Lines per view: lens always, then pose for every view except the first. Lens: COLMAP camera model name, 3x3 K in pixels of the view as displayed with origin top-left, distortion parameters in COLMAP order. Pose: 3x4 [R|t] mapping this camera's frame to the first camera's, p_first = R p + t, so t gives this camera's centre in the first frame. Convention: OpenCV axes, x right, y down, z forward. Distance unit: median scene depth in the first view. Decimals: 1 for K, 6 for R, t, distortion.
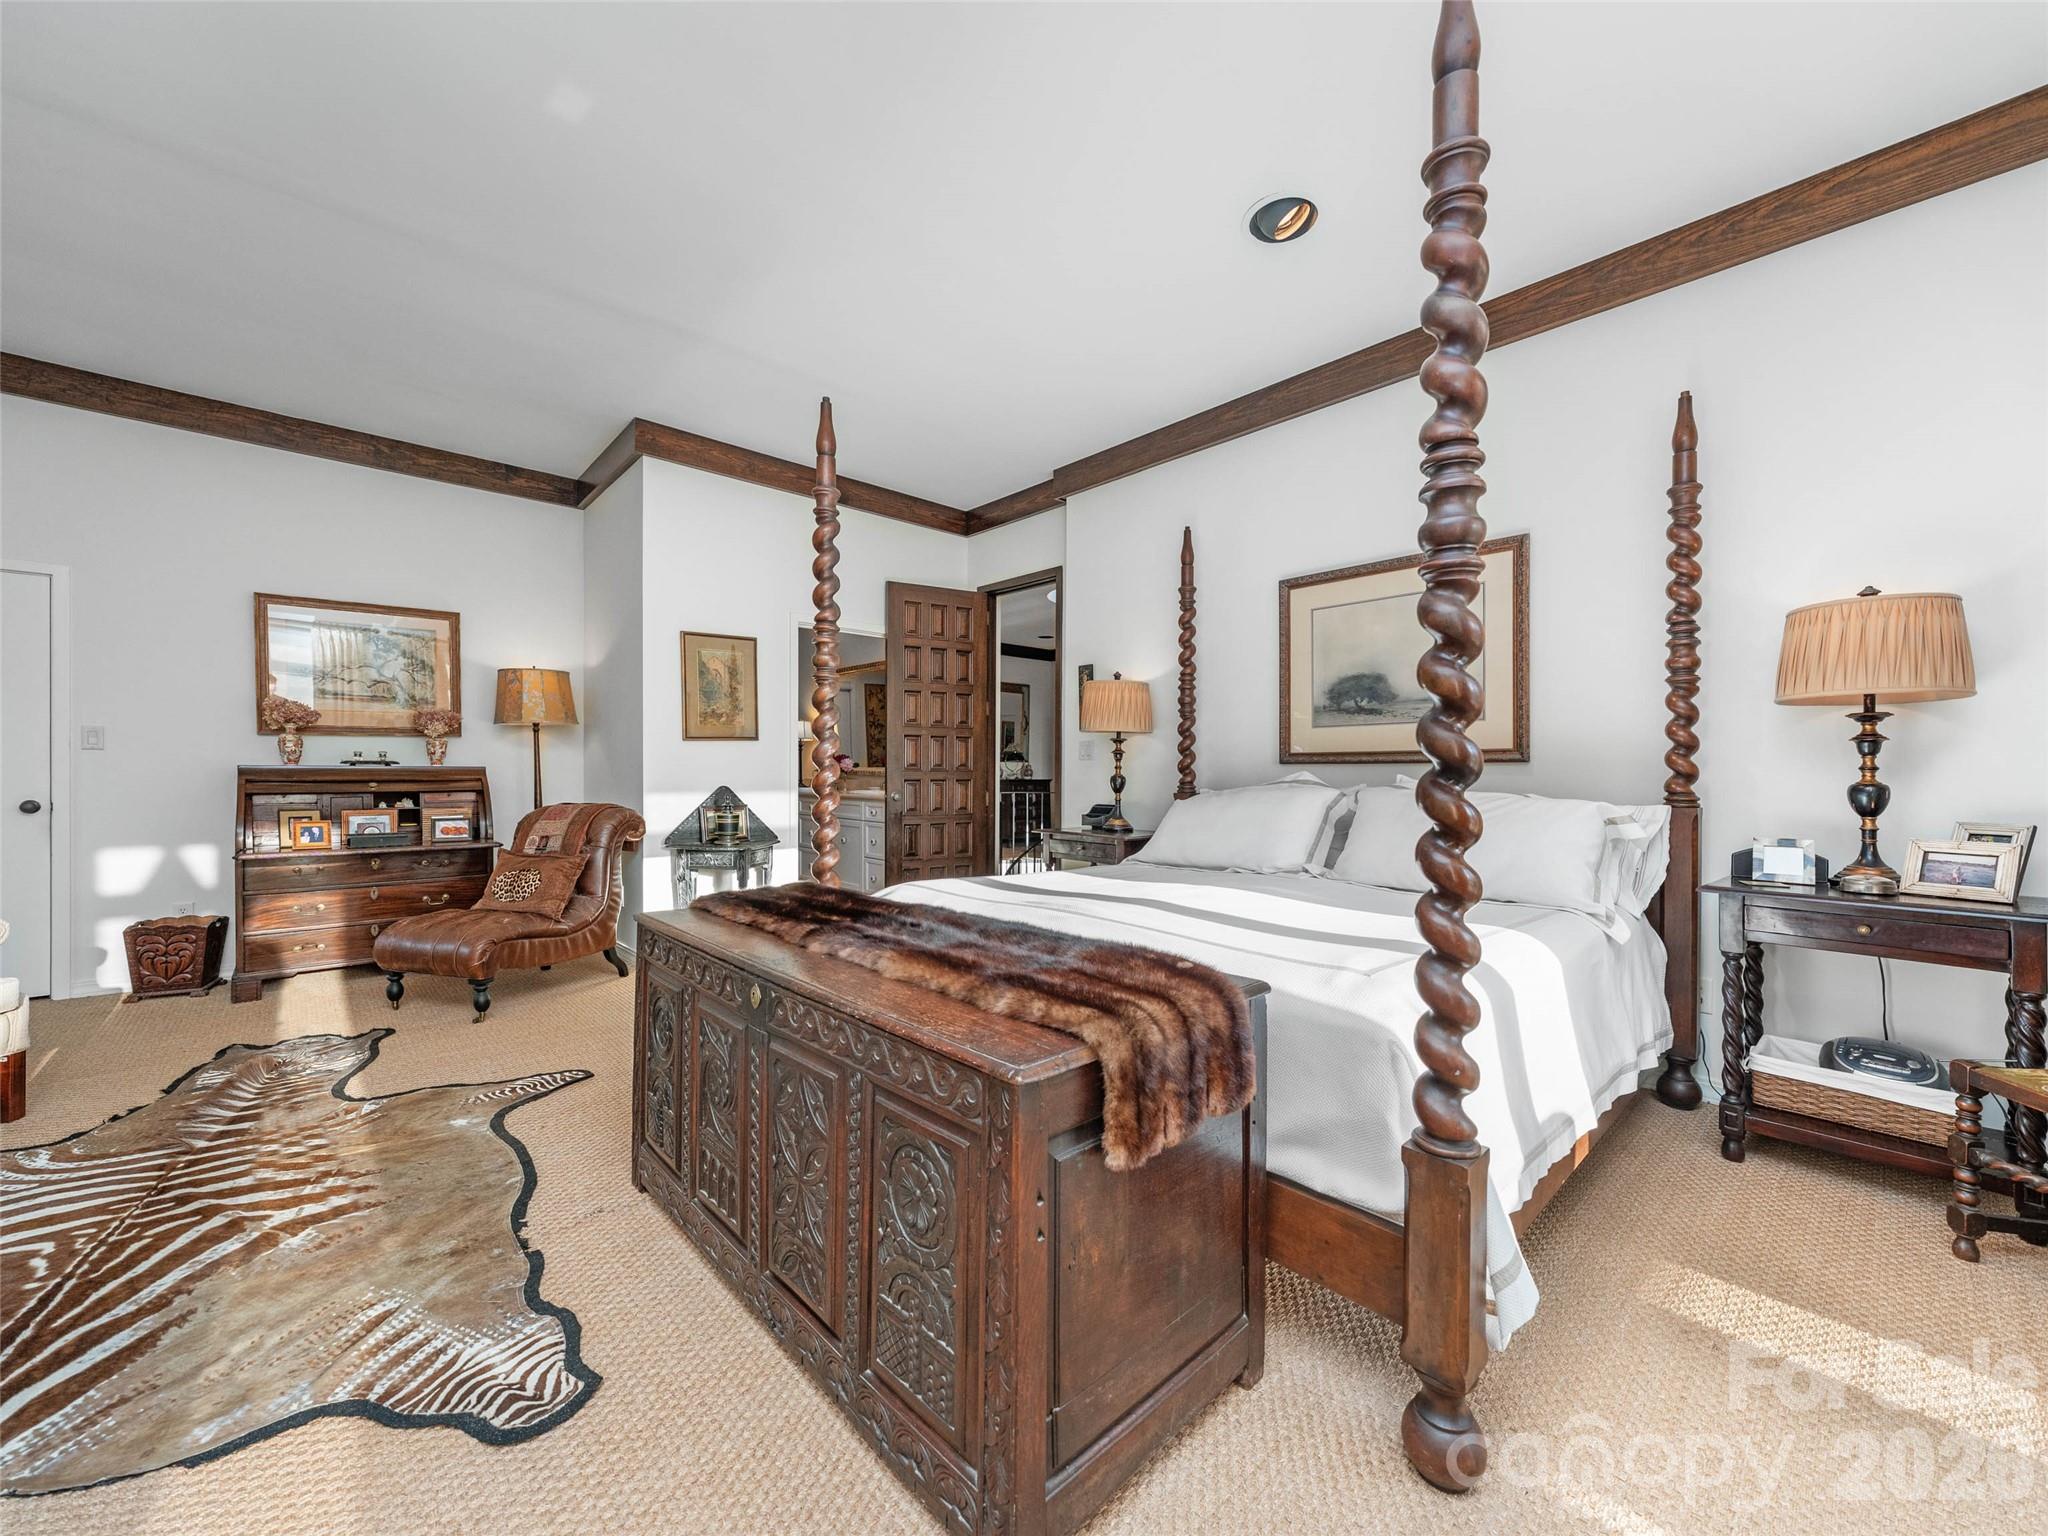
lens RADIAL K [[793.7, 0, 1024.0], [0, 793.7, 768.0], [0, 0, 1]] dist [-0.002975, -0.000026]
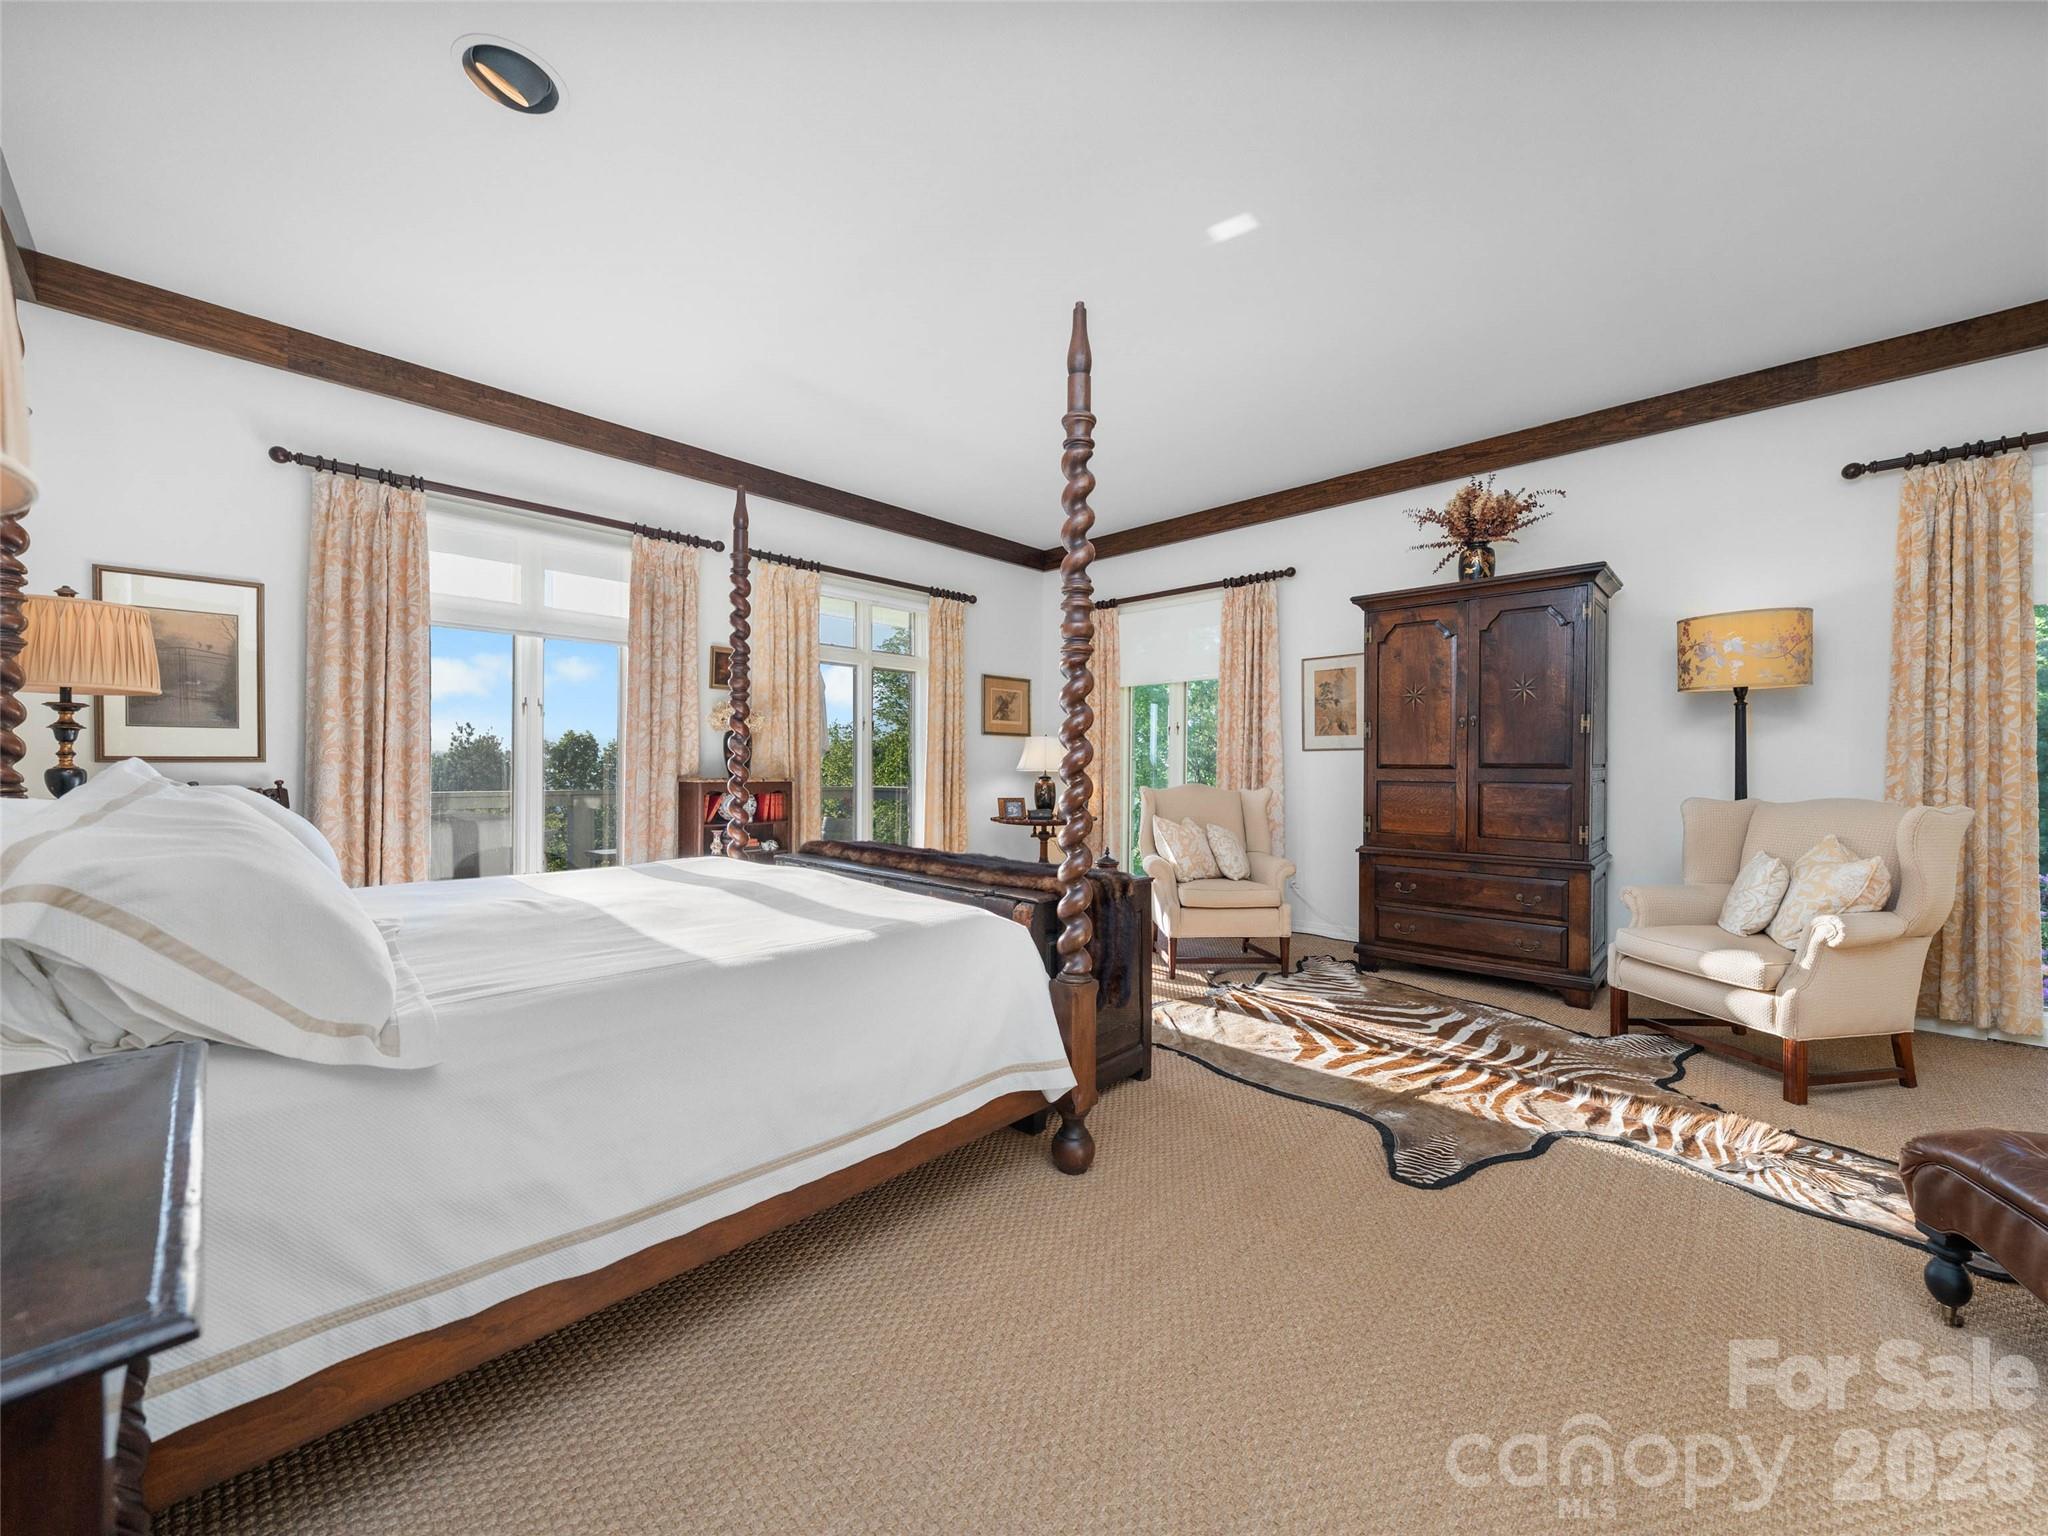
lens RADIAL K [[790.6, 0, 1025.7], [0, 790.6, 772.6], [0, 0, 1]] dist [-0.002120, -0.000643]
pose [[-0.997974, -0.011401, -0.062597, -0.176972], [-0.011535, 0.999932, 0.001777, 0.008608], [0.062572, 0.002495, -0.998037, 2.105335]]
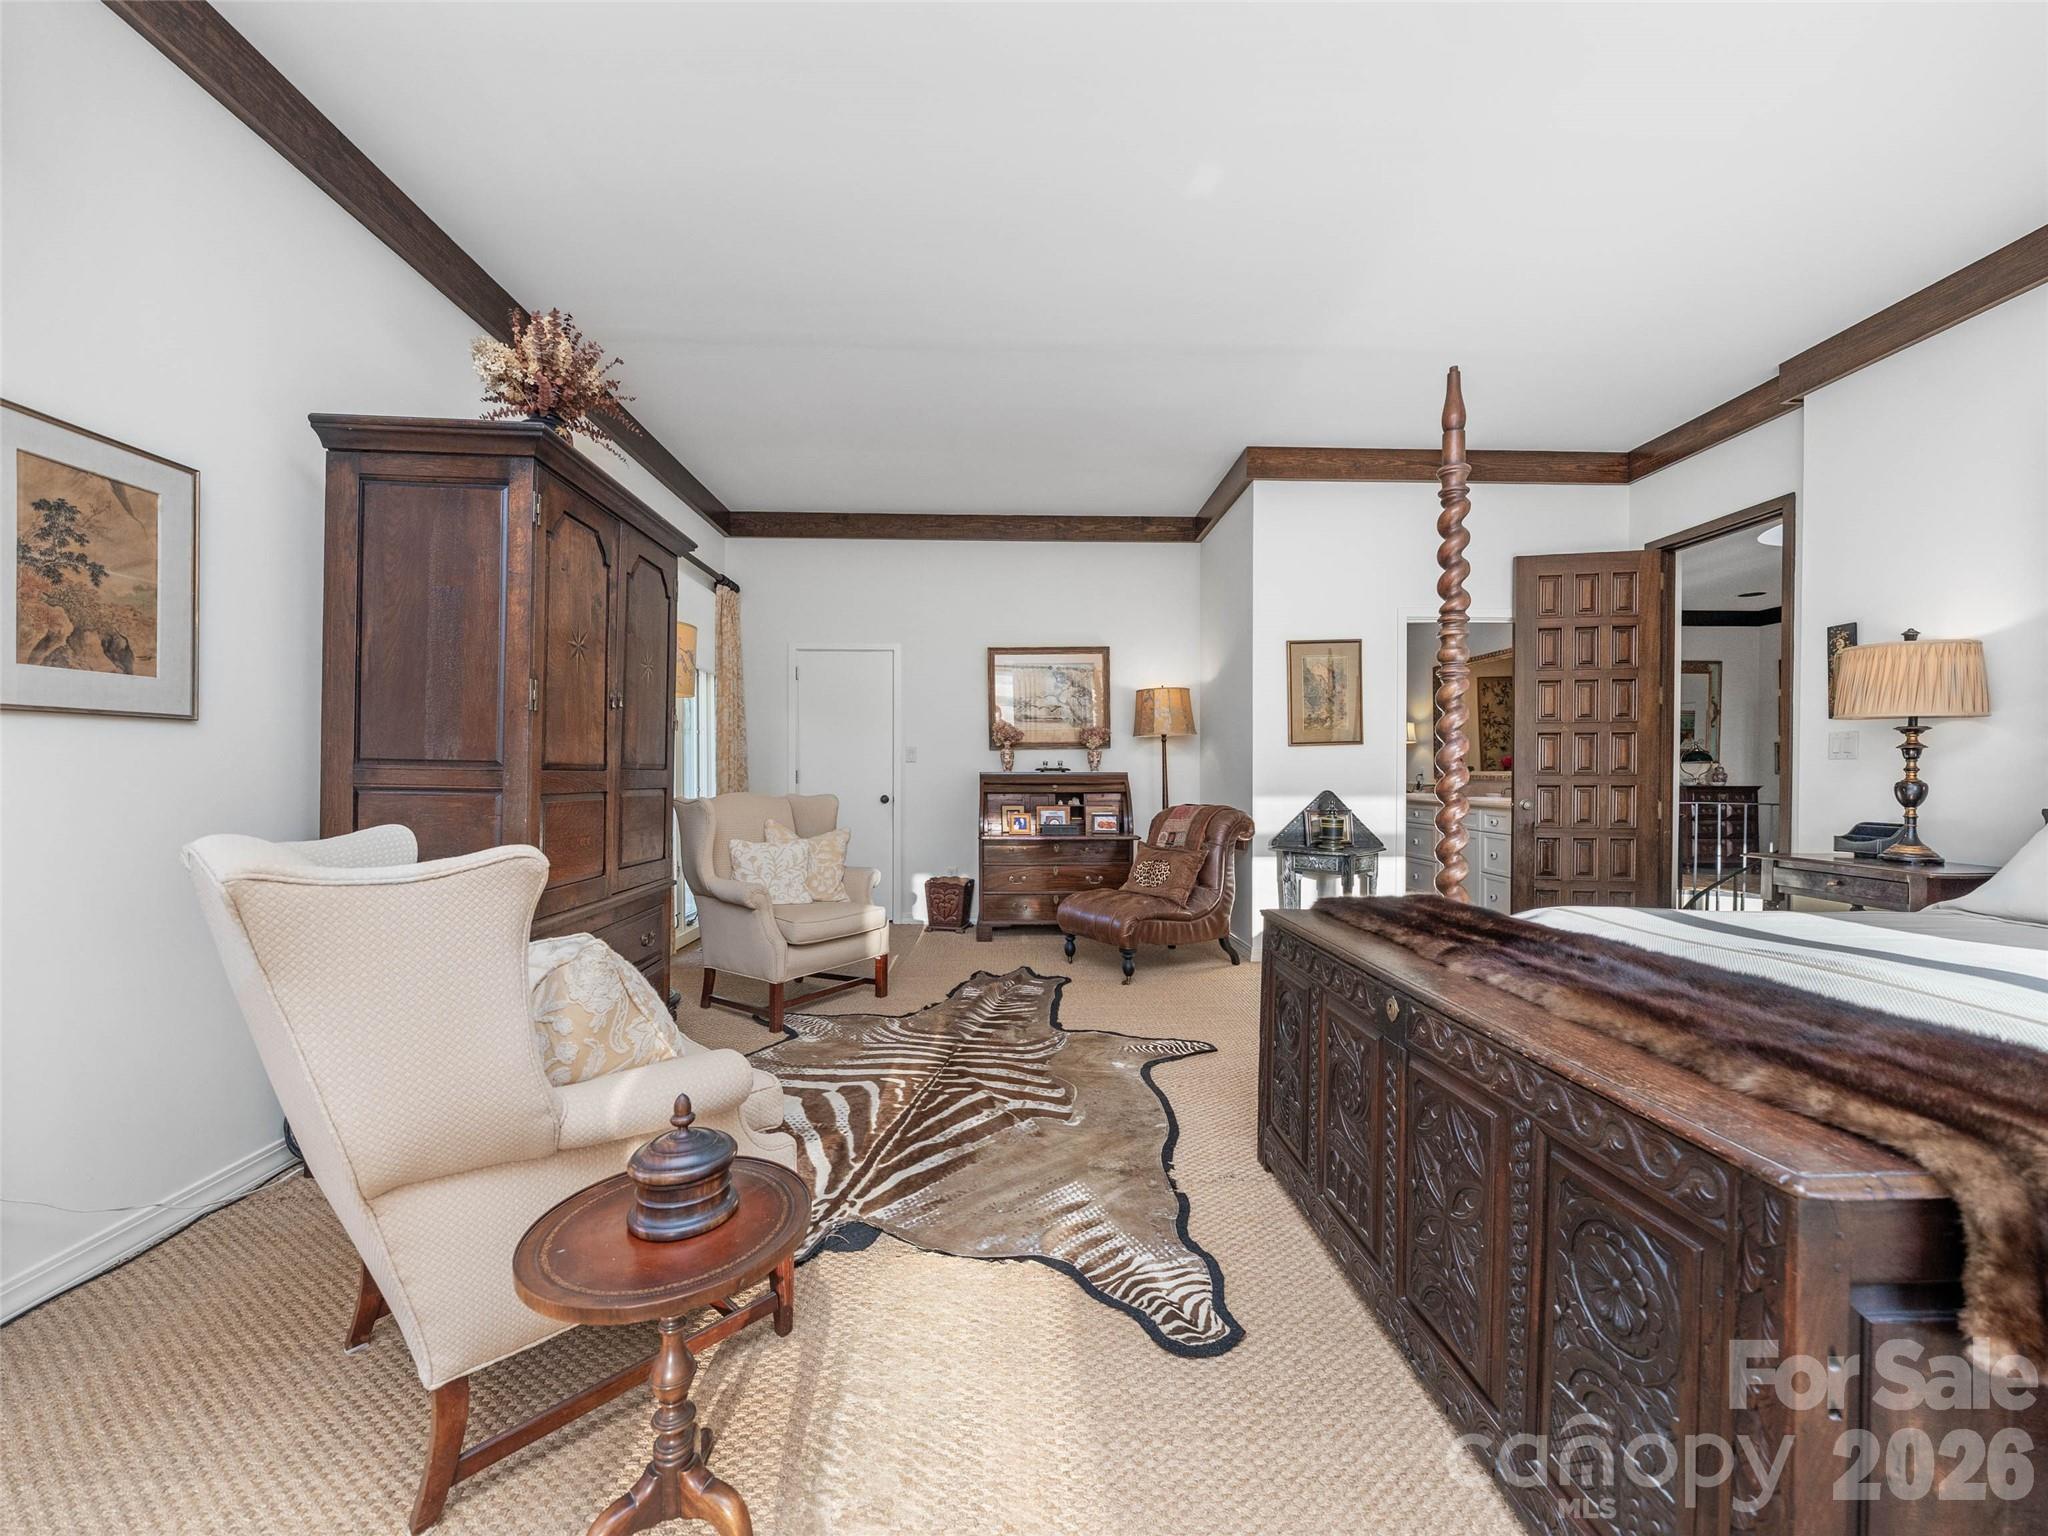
lens RADIAL K [[790.6, 0, 1025.7], [0, 790.6, 772.6], [0, 0, 1]] dist [-0.002120, -0.000643]
pose [[0.758055, -0.004137, -0.652178, -0.029676], [0.004232, 0.999990, -0.001424, -0.000197], [0.652177, -0.001681, 0.758065, -0.013149]]
